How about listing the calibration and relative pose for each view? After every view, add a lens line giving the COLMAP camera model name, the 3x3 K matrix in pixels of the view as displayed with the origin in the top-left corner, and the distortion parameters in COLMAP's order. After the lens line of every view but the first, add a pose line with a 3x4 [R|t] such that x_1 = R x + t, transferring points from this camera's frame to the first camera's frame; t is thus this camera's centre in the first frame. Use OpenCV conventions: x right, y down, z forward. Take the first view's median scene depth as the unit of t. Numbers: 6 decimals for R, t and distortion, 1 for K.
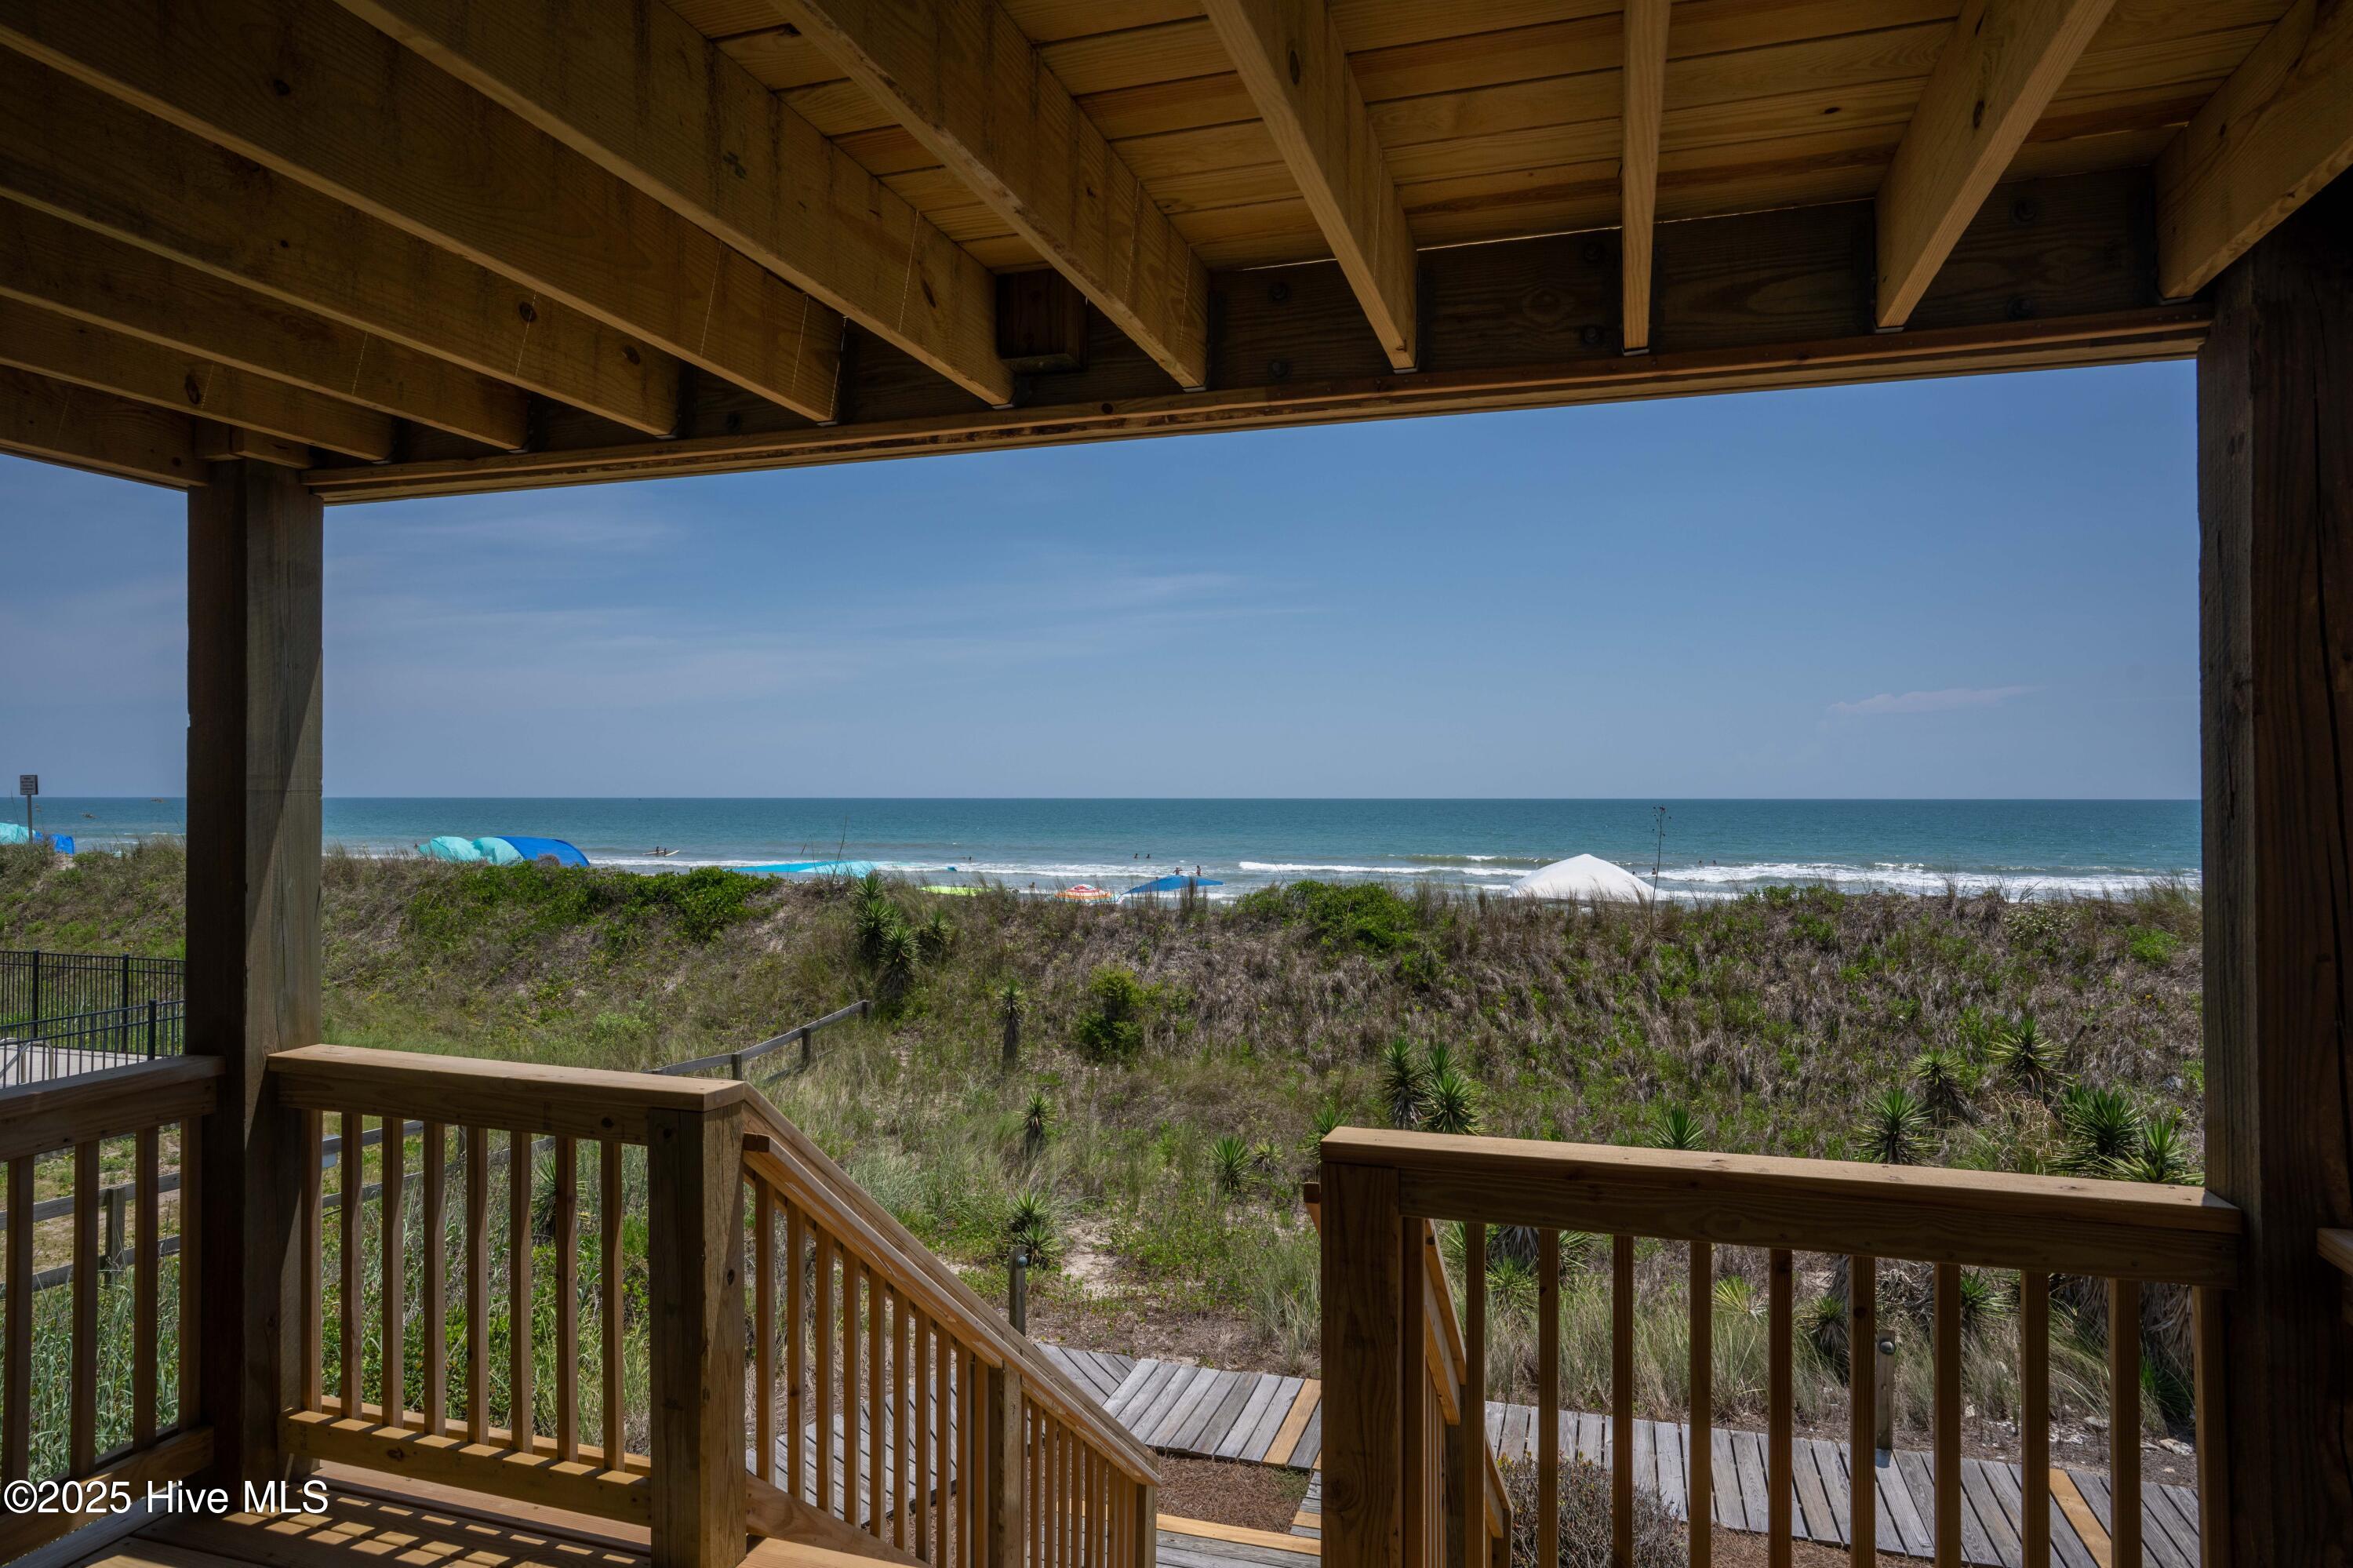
lens RADIAL K [[1378.9, 0, 1185.5], [0, 1378.9, 785.5], [0, 0, 1]] dist [-0.051451, 0.052683]
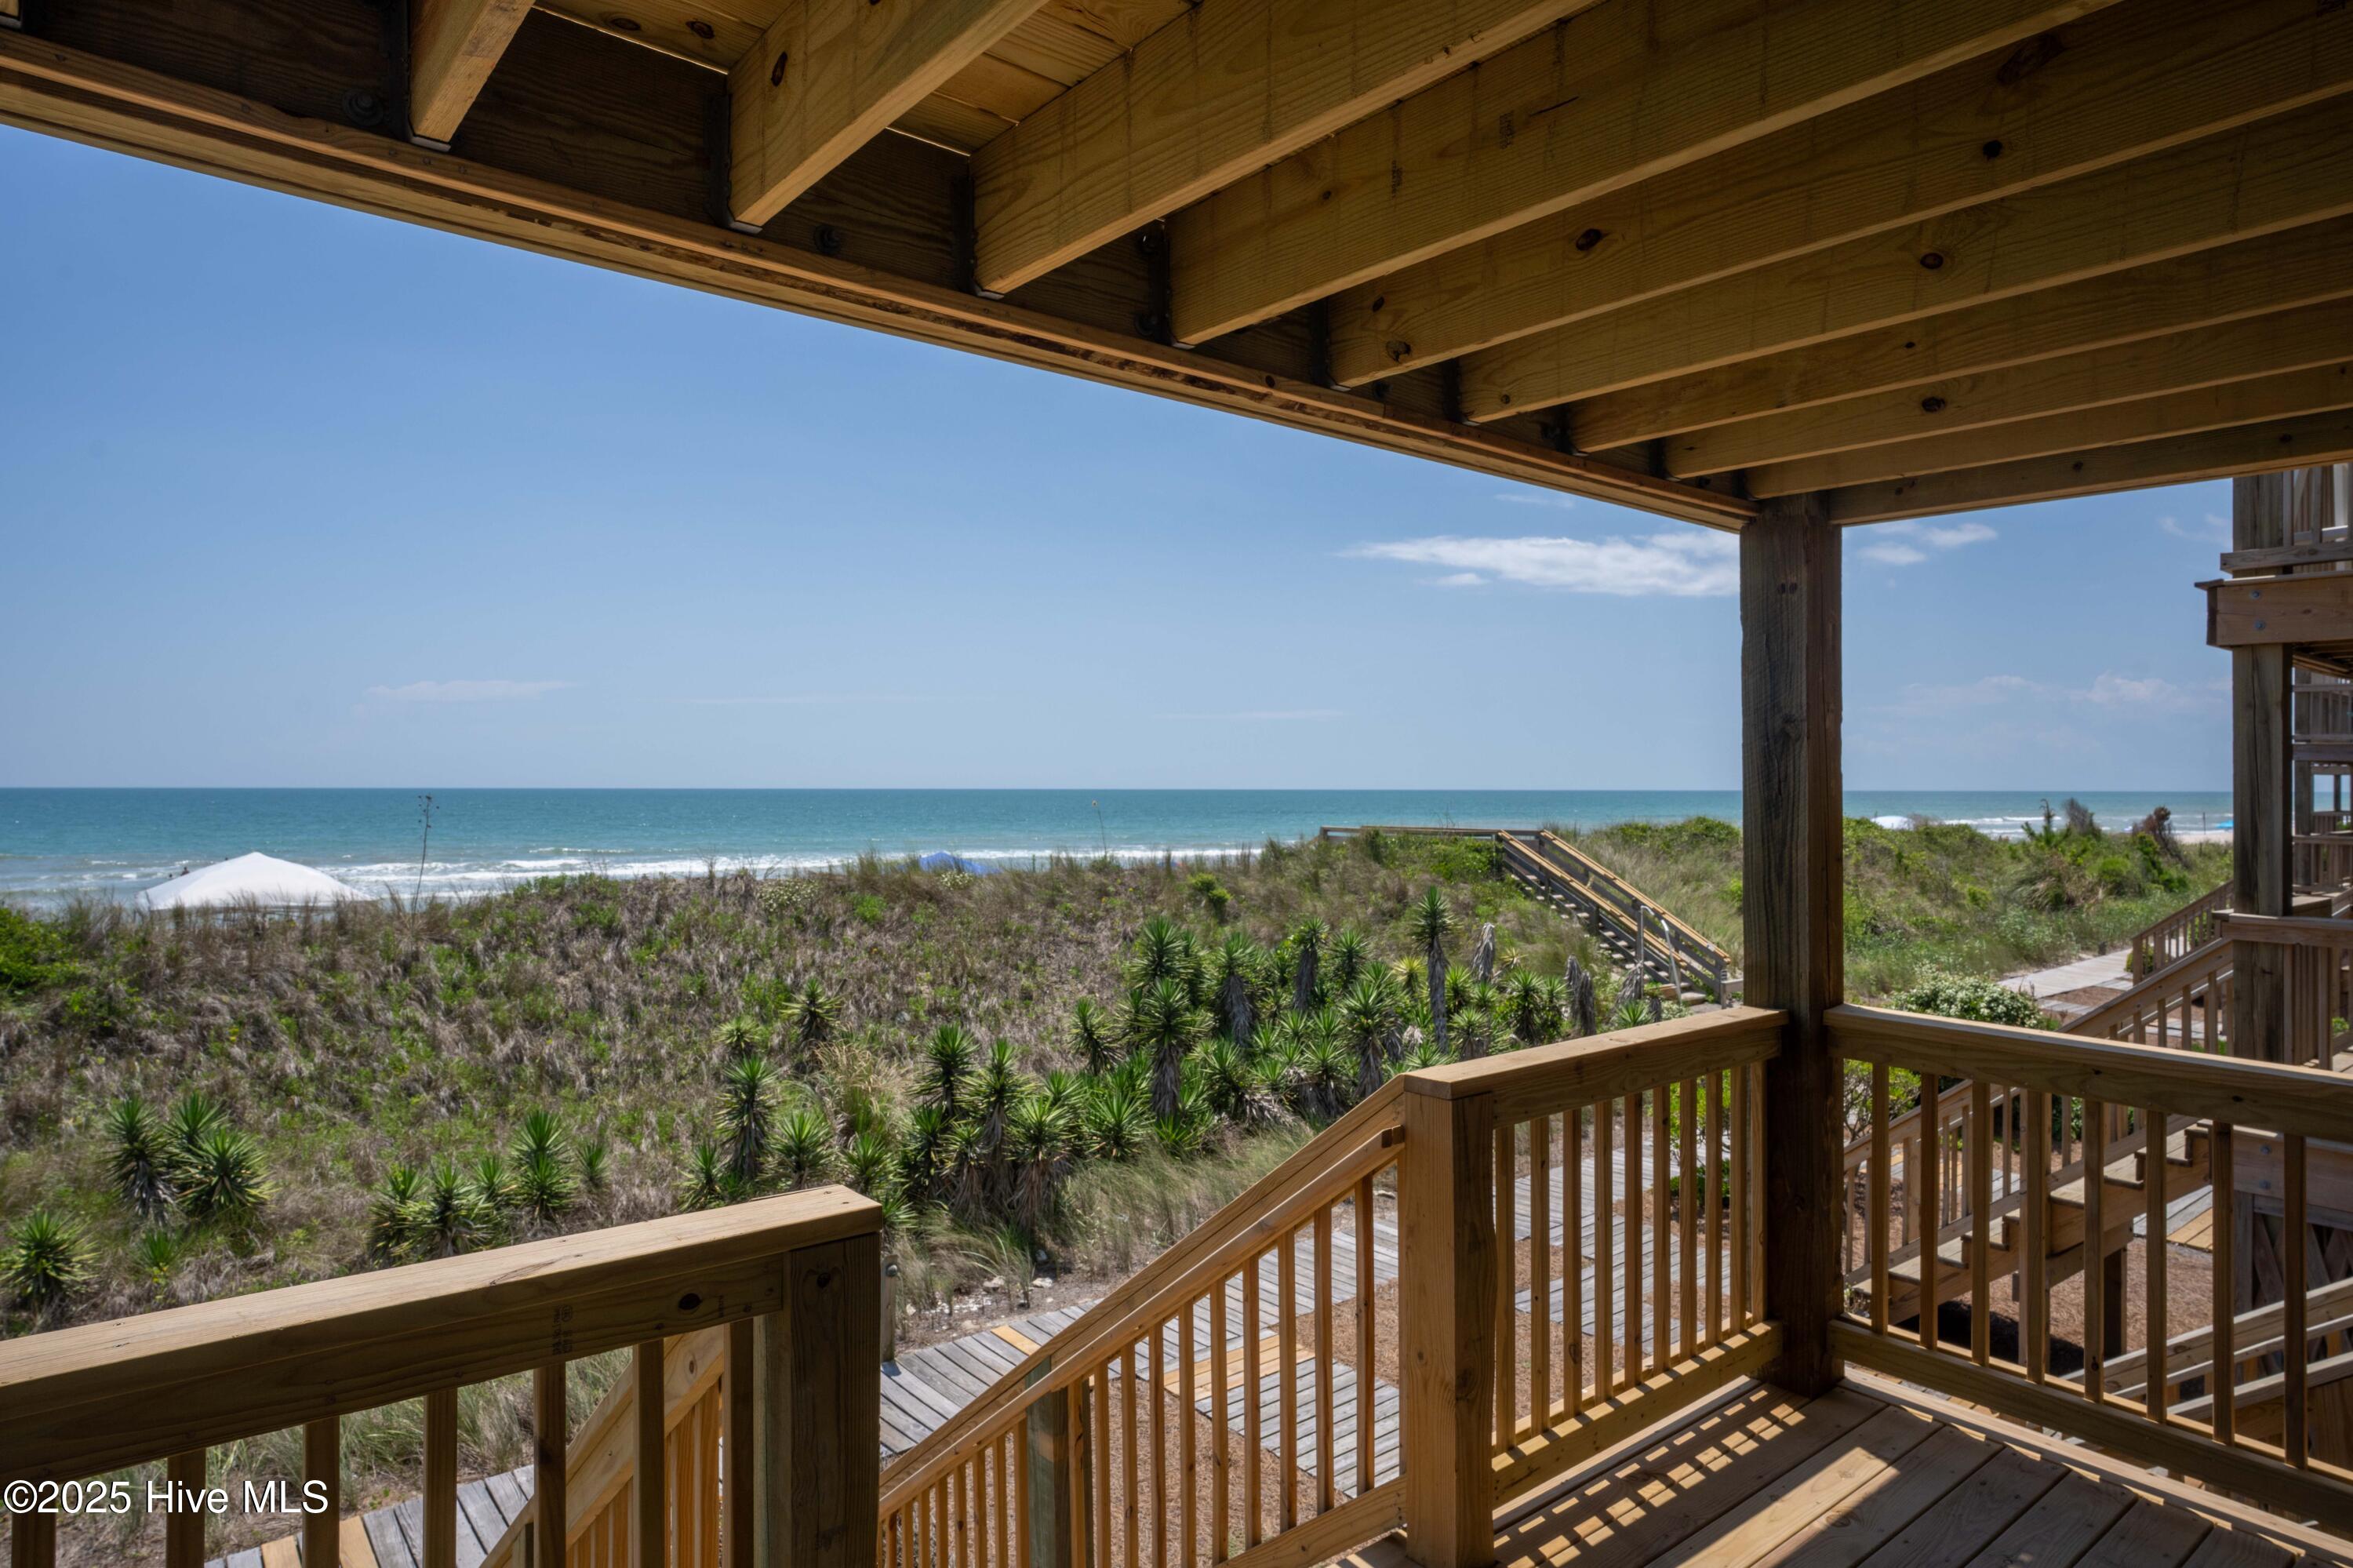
lens RADIAL K [[1378.9, 0, 1185.5], [0, 1378.9, 785.5], [0, 0, 1]] dist [-0.051451, 0.052683]
pose [[0.546688, 0.001492, 0.837335, -0.150569], [-0.008504, 0.999957, 0.003771, 0.000980], [-0.837293, -0.009182, 0.546677, 0.087588]]
